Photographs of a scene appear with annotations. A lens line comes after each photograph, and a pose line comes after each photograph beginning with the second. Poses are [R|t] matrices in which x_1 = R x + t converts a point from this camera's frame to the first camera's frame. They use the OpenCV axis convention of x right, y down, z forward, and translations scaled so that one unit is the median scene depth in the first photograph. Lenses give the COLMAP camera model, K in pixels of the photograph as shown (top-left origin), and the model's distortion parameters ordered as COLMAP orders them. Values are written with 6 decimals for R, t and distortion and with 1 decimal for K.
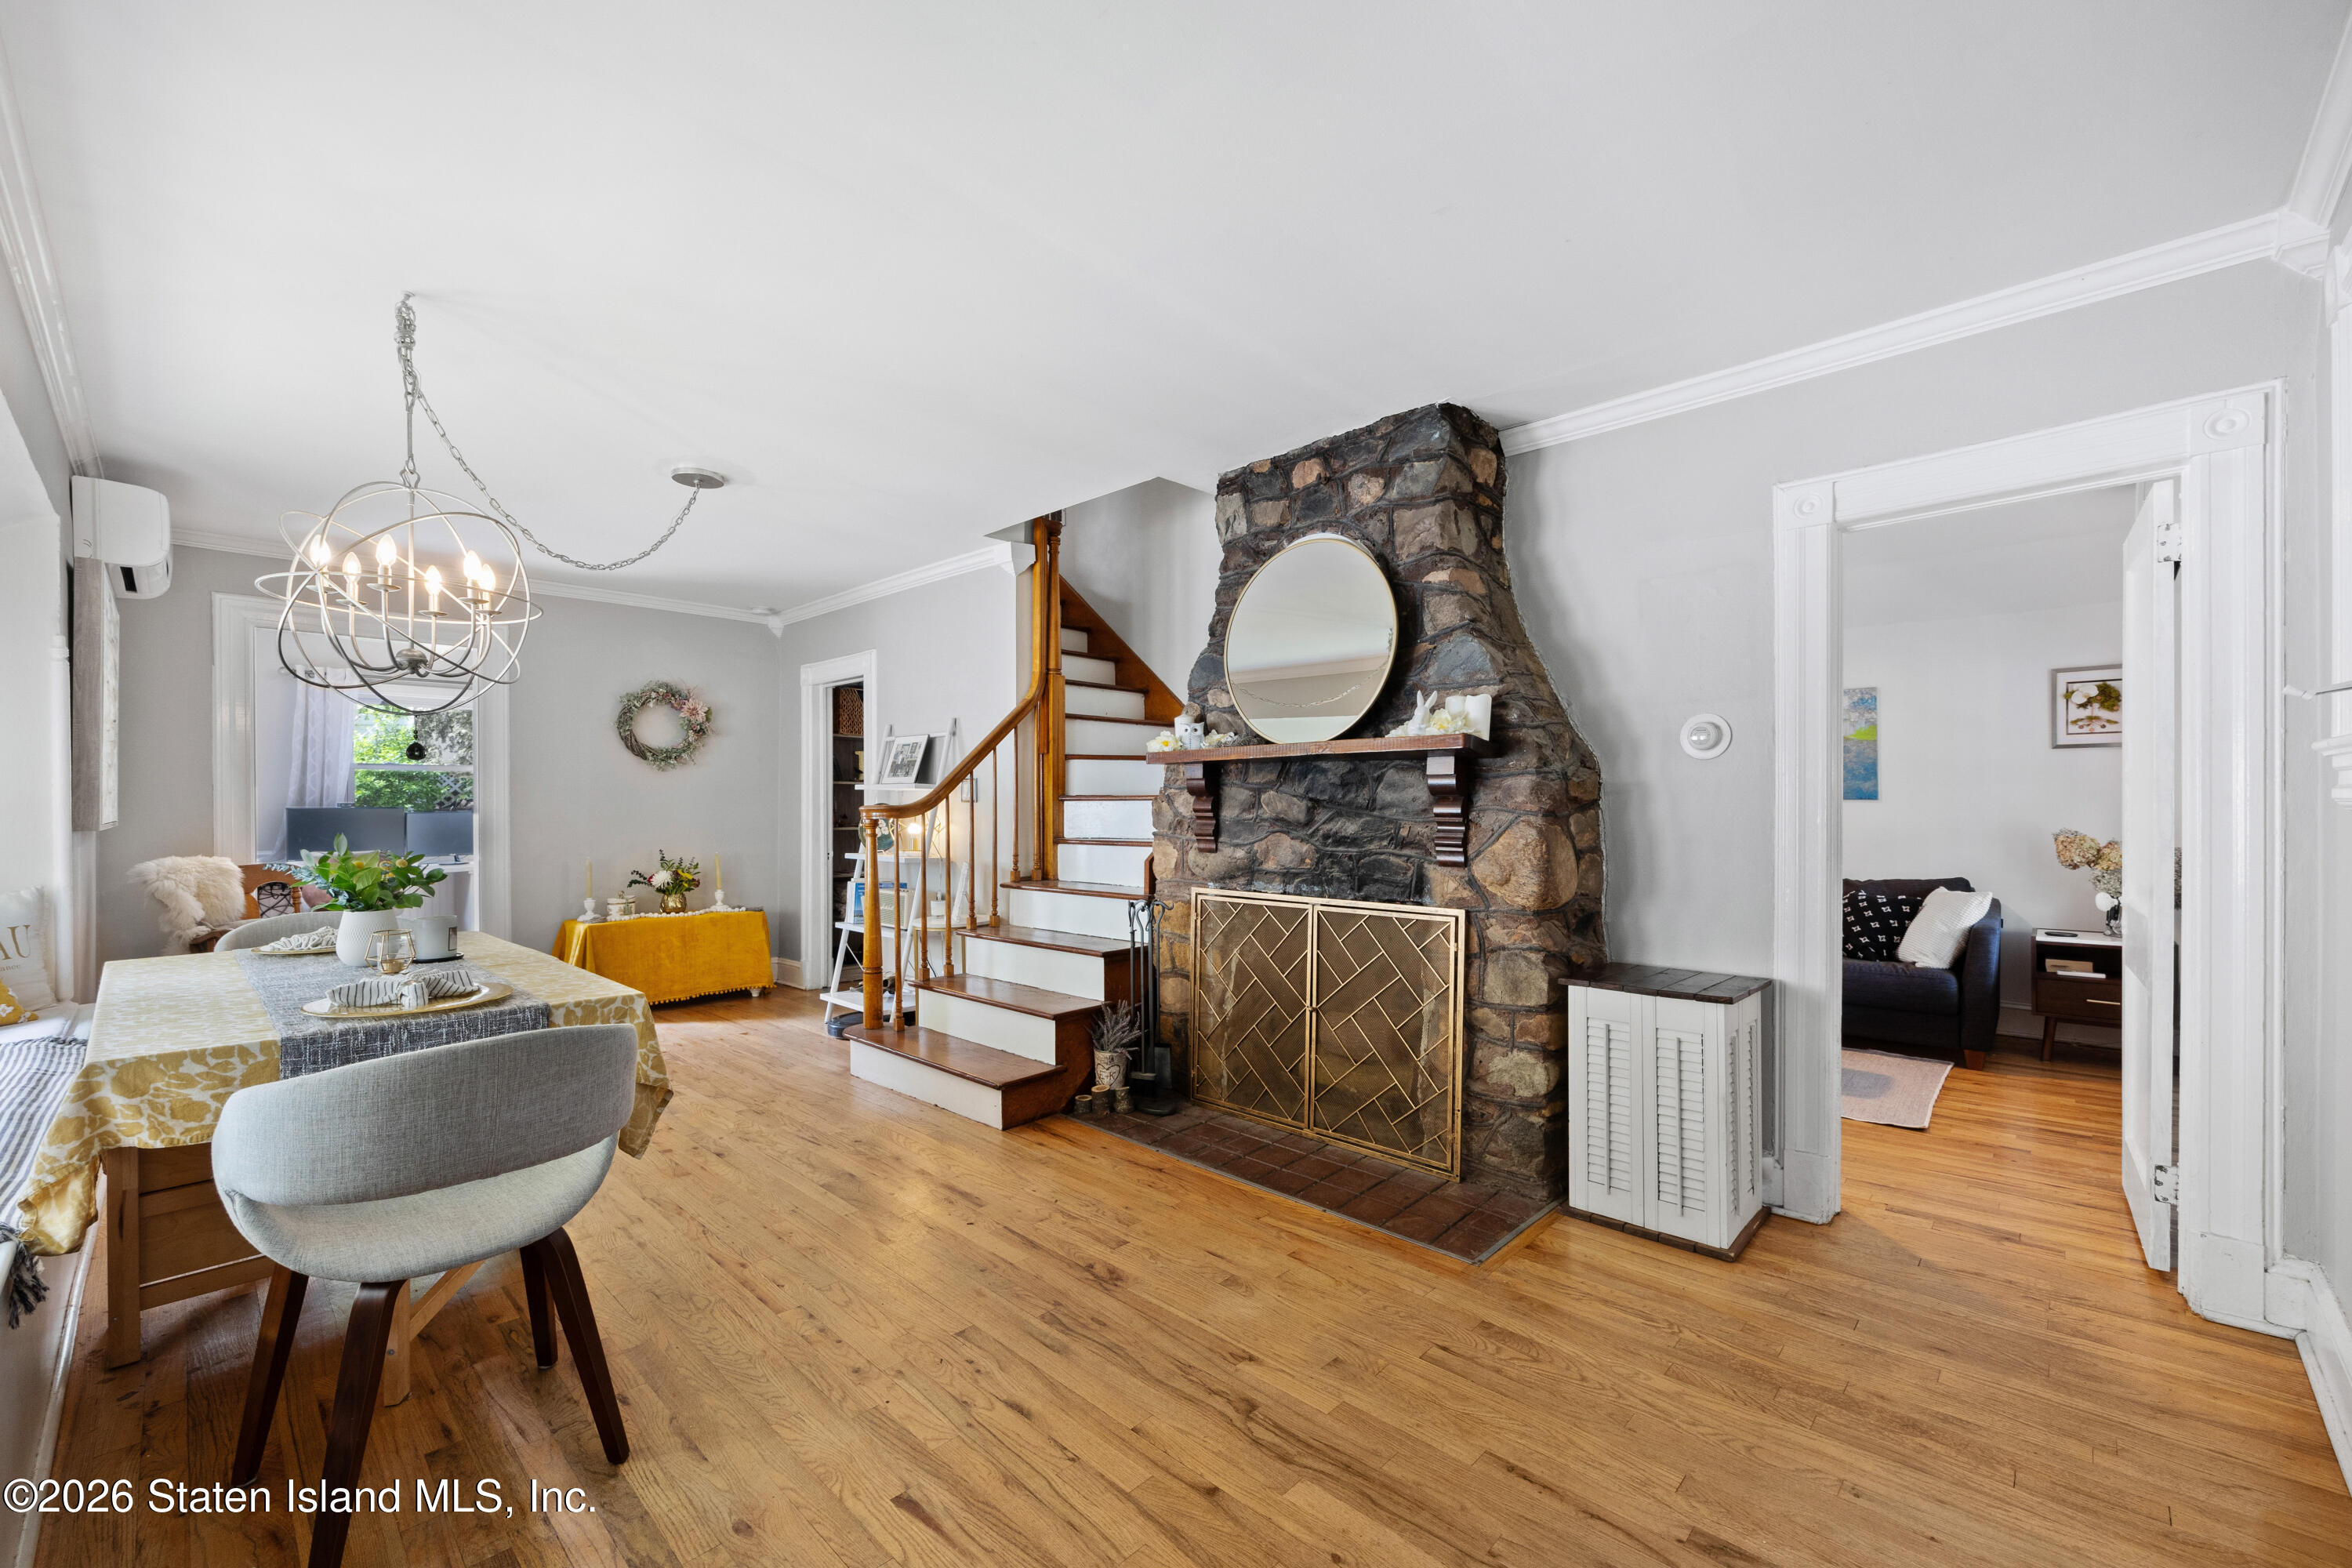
lens RADIAL K [[956.3, 0, 1179.3], [0, 956.3, 791.3], [0, 0, 1]] dist [0.000390, -0.000215]
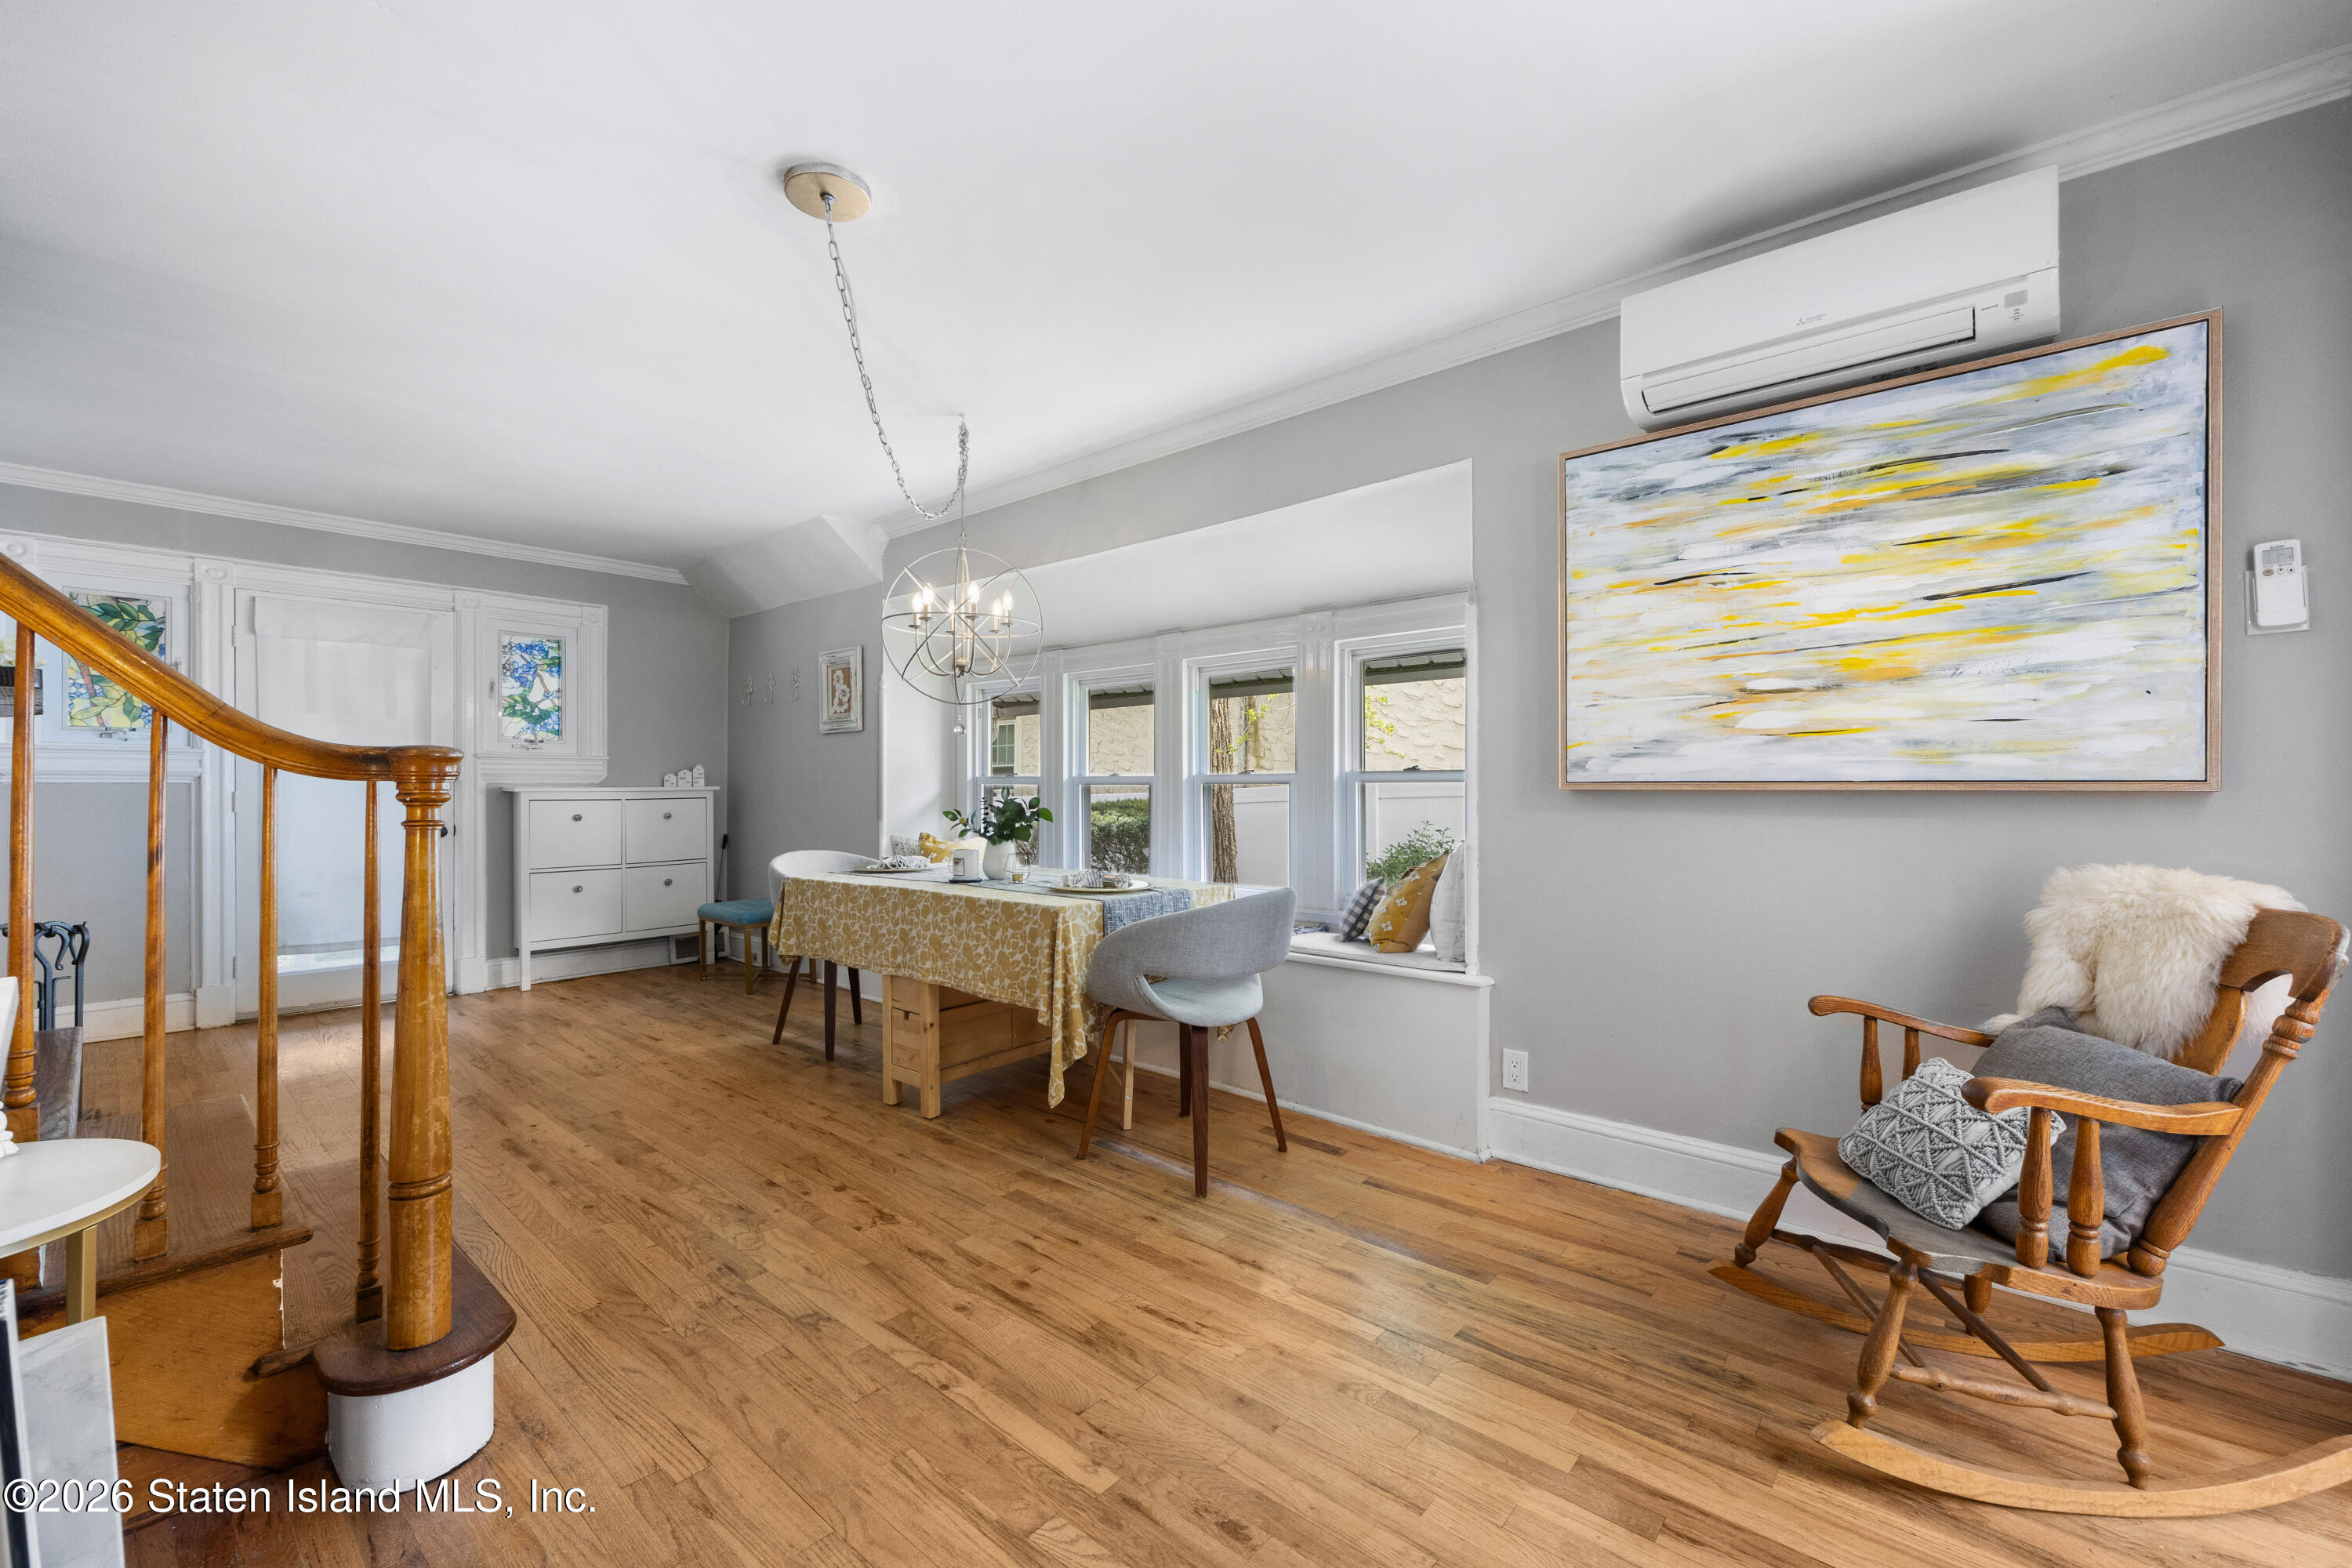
lens RADIAL K [[956.3, 0, 1179.3], [0, 956.3, 791.3], [0, 0, 1]] dist [0.000390, -0.000215]
pose [[-0.998806, 0.002883, -0.048760, -0.647518], [0.002730, 0.999991, 0.003206, 0.036220], [0.048769, 0.003069, -0.998805, 1.503447]]
